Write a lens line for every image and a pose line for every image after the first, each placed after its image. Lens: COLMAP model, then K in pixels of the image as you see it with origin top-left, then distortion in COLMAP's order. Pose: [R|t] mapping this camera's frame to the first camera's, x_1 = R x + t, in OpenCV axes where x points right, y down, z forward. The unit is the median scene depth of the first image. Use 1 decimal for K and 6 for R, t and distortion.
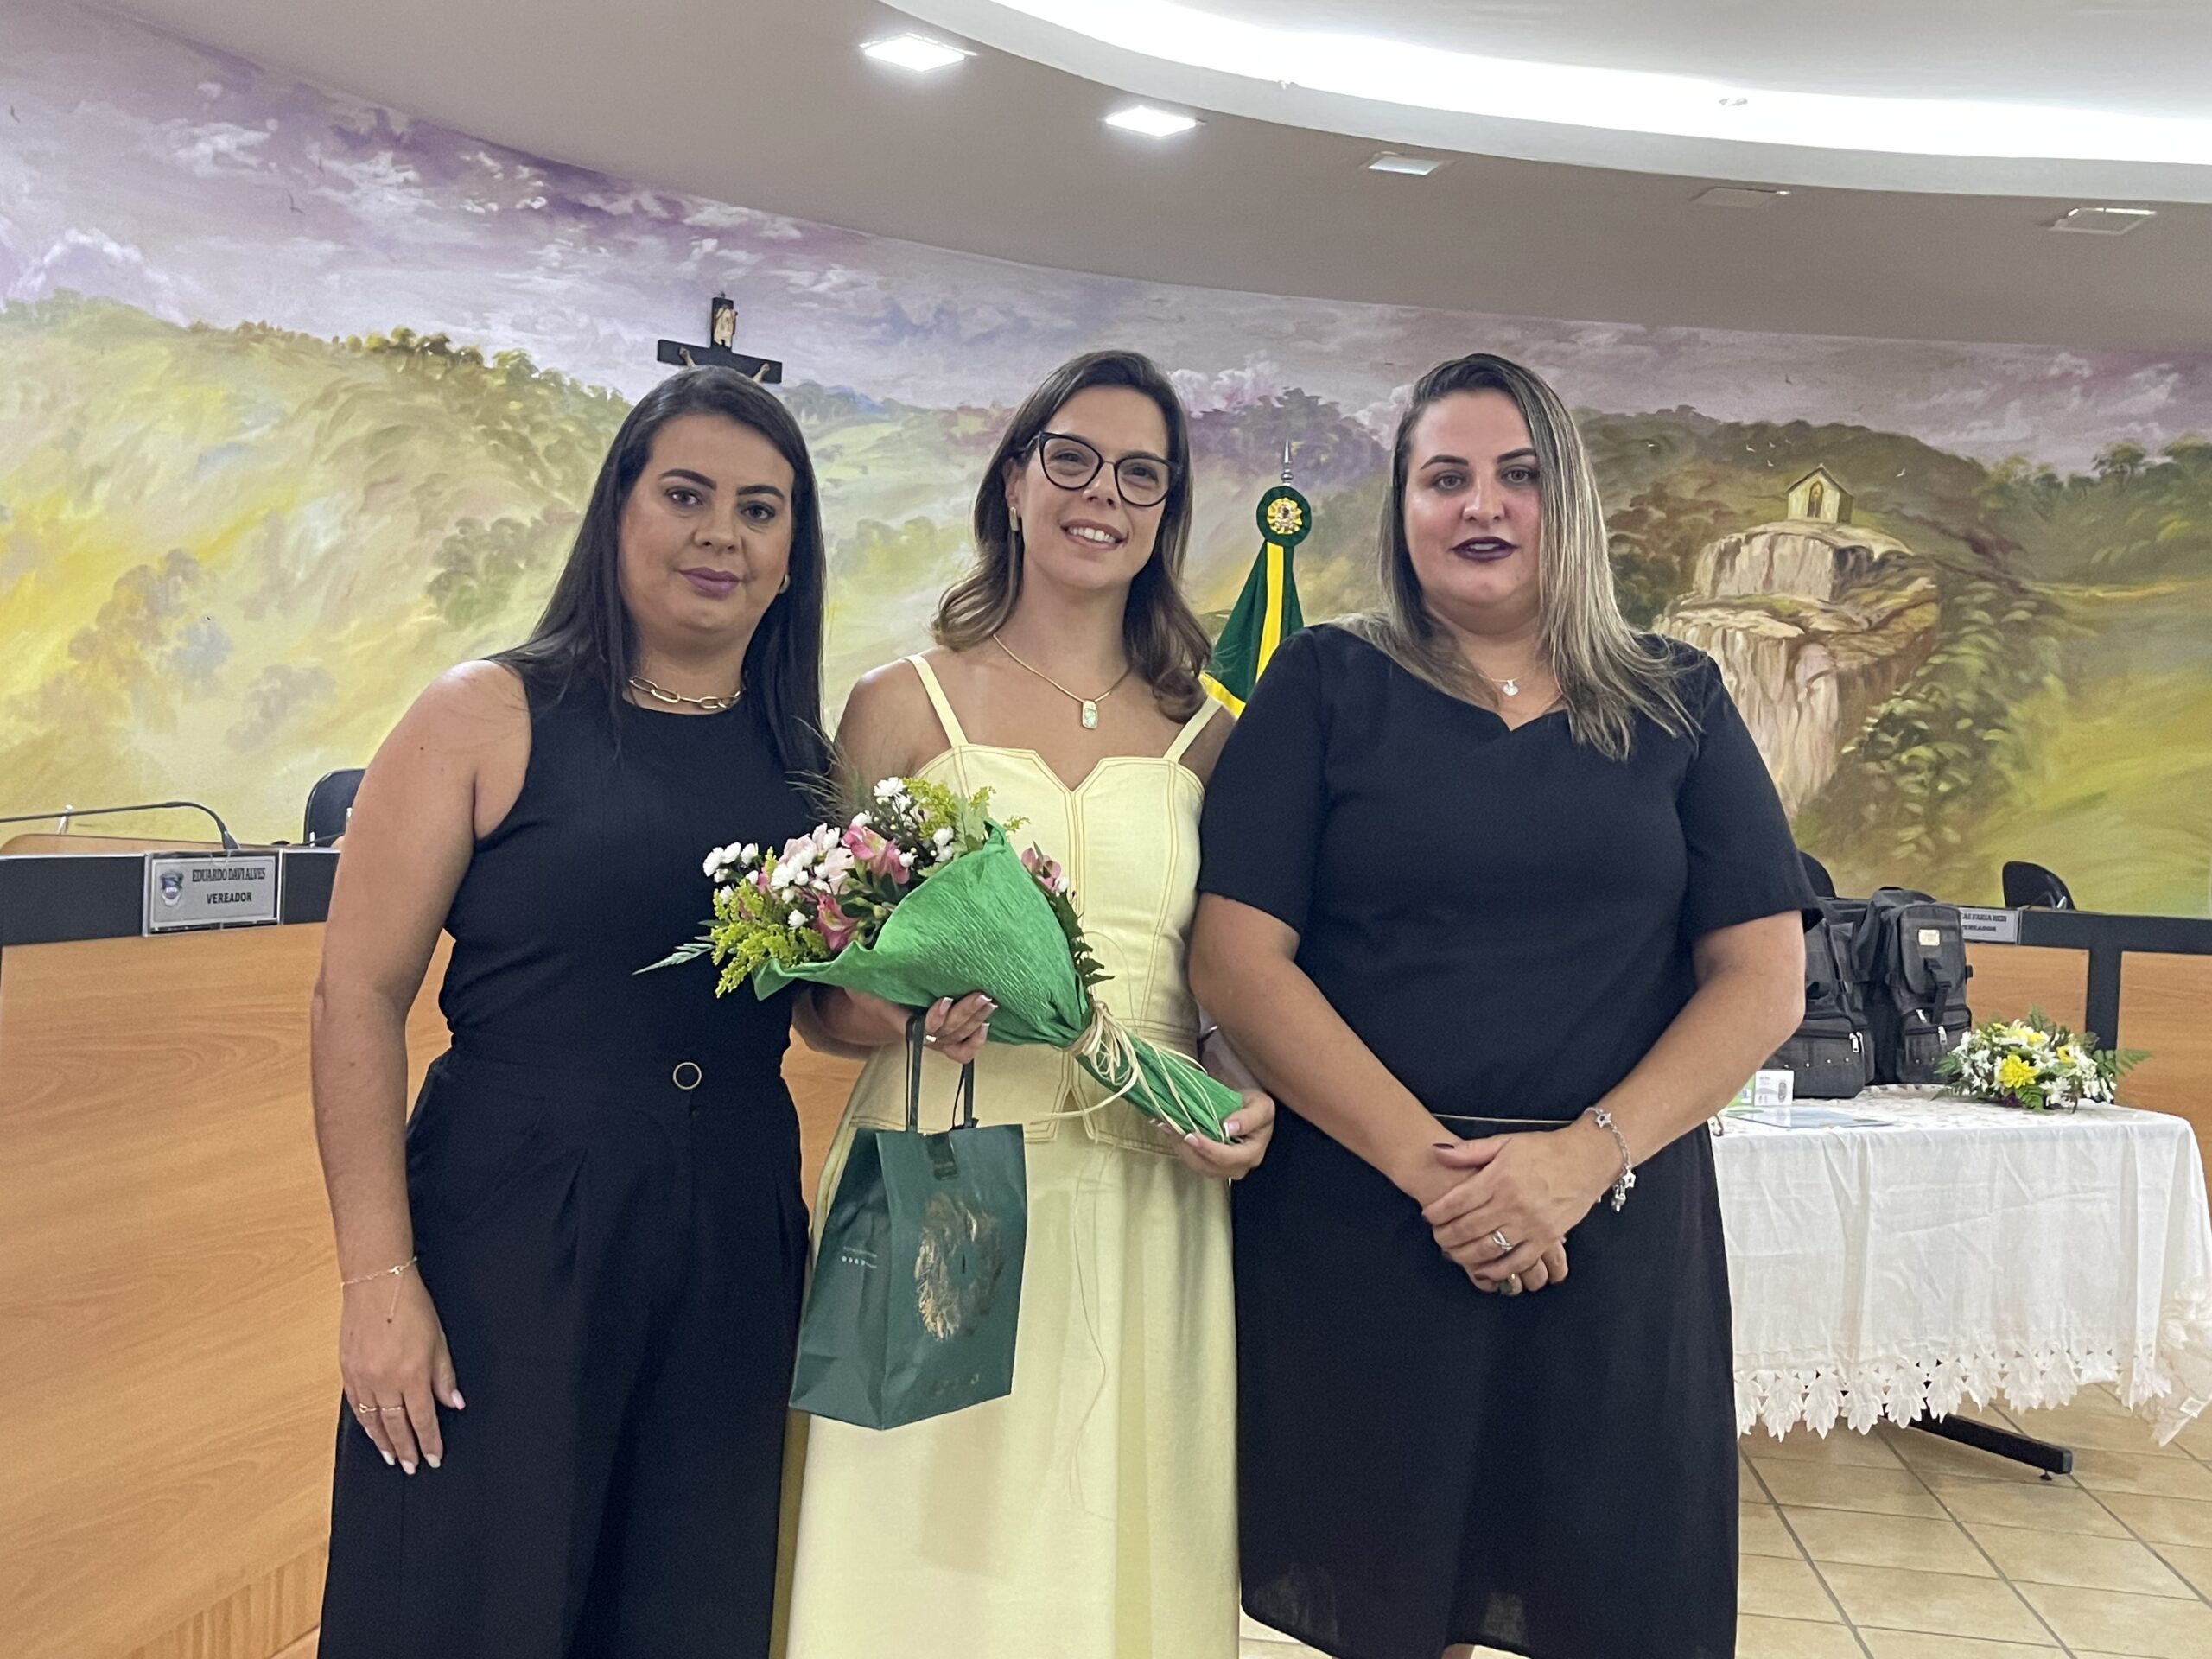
lens RADIAL K [[2306.2, 0, 1102.7], [0, 2306.2, 850.3], [0, 0, 1]] dist [0.085218, -0.159870]
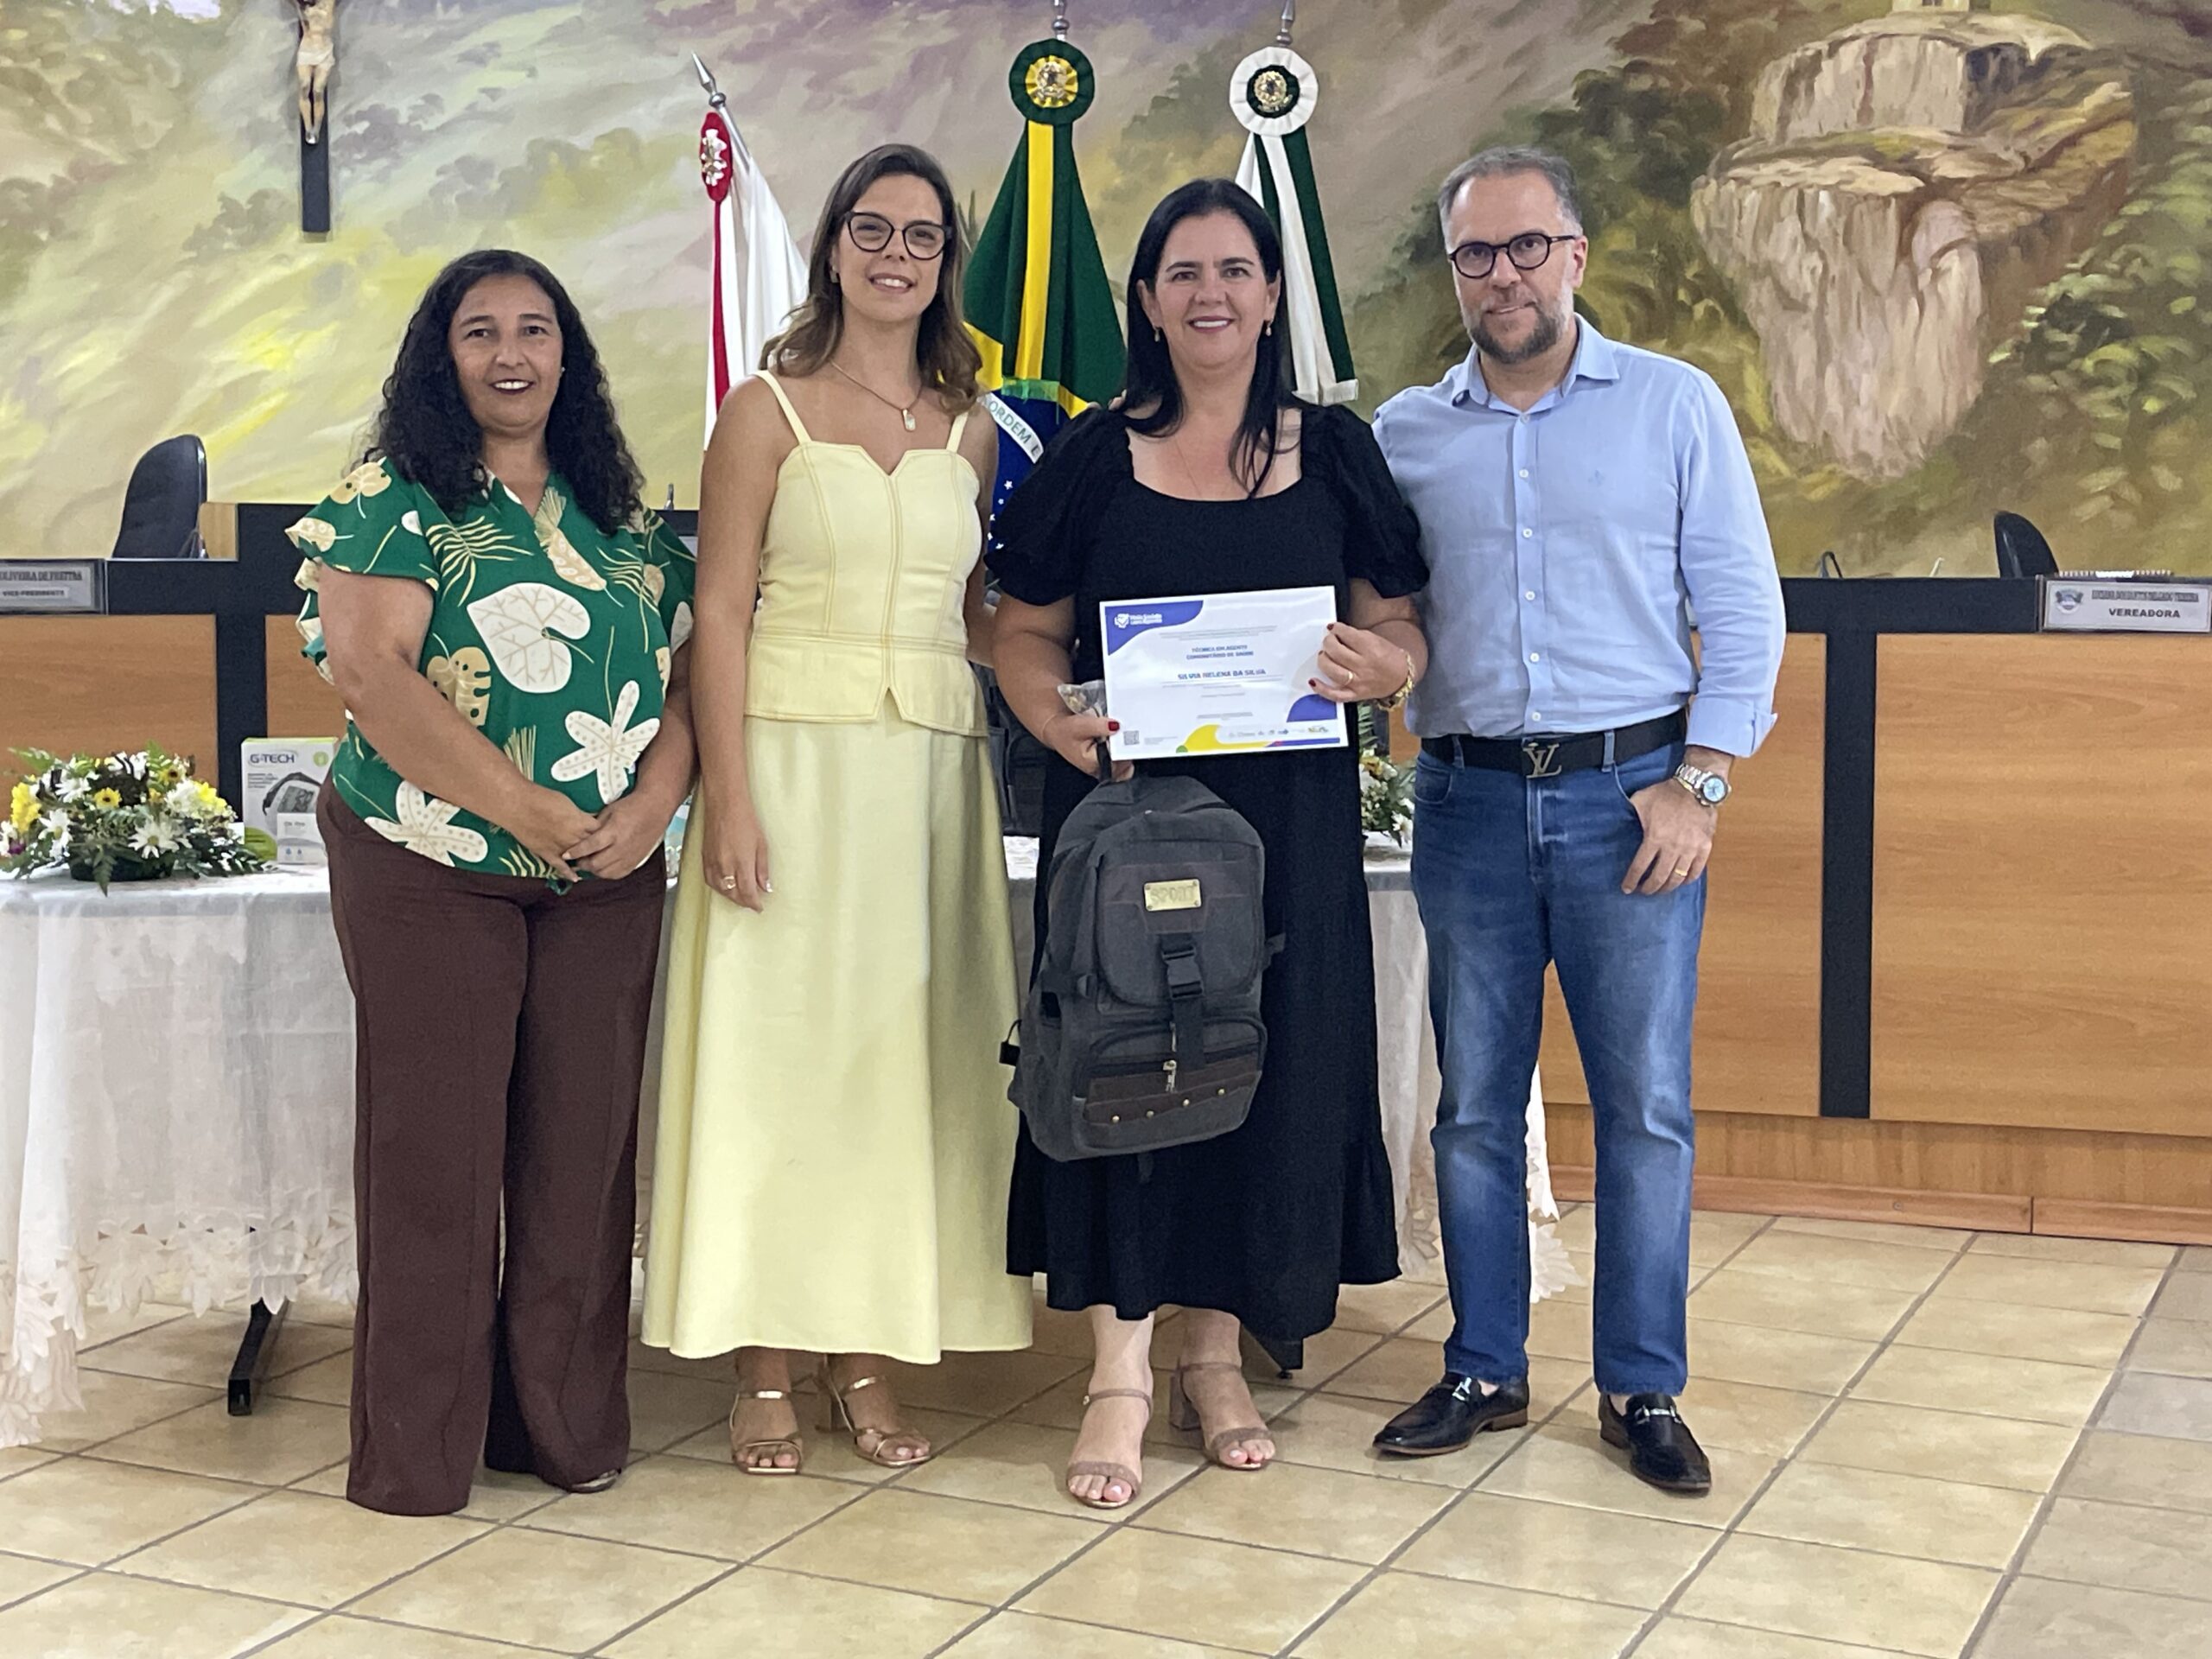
lens RADIAL K [[3219.6, 0, 1084.8], [0, 3219.6, 814.6], [0, 0, 1]] dist [0.114994, -0.359412]
pose [[0.945723, -0.023234, -0.324141, 0.406454], [0.042057, 0.997803, 0.051185, 0.030372], [0.322240, -0.062039, 0.944623, 0.045516]]
